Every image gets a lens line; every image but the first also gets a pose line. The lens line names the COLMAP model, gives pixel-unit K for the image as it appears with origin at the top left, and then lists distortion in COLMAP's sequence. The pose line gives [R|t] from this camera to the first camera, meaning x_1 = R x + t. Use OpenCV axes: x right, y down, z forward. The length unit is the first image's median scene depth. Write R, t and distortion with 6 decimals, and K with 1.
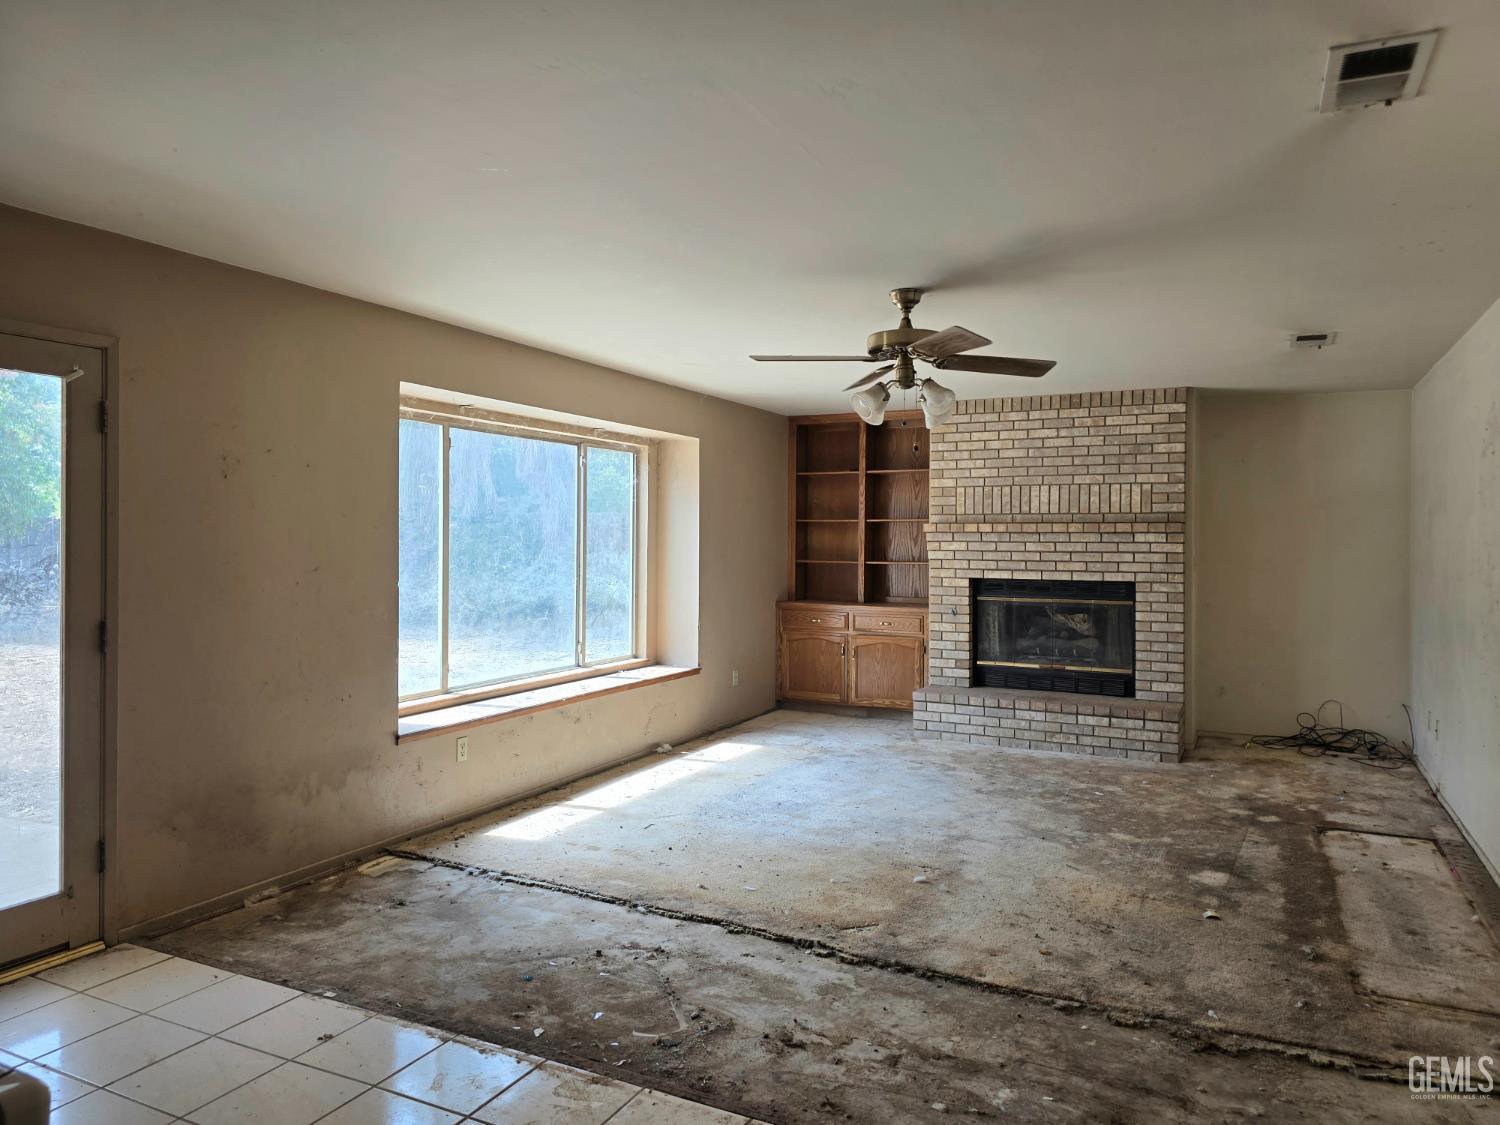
lens RADIAL K [[1011.8, 0, 752.9], [0, 1011.8, 551.6], [0, 0, 1]] dist [0.035063, -0.031206]
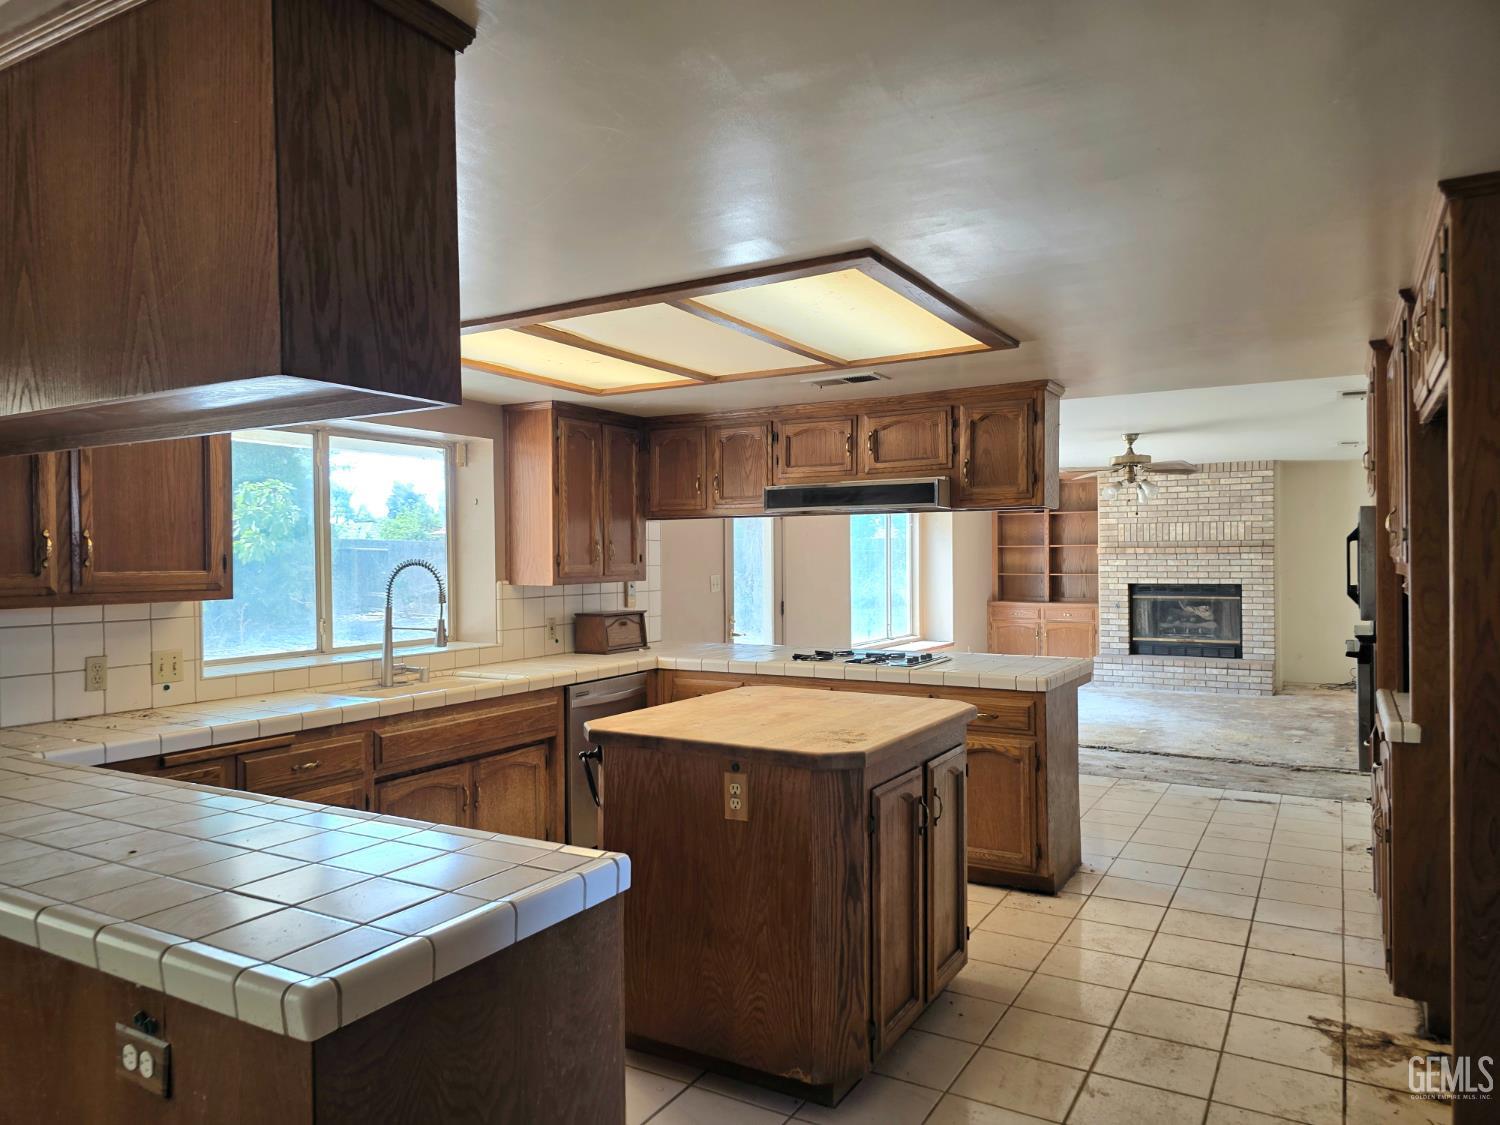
lens RADIAL K [[1011.8, 0, 740.5], [0, 1011.8, 565.1], [0, 0, 1]] dist [0.035063, -0.031206]
pose [[0.997650, -0.012854, -0.067306, -0.278602], [0.012671, 0.999915, -0.003151, -0.004407], [0.067341, 0.002291, 0.997727, -0.597571]]
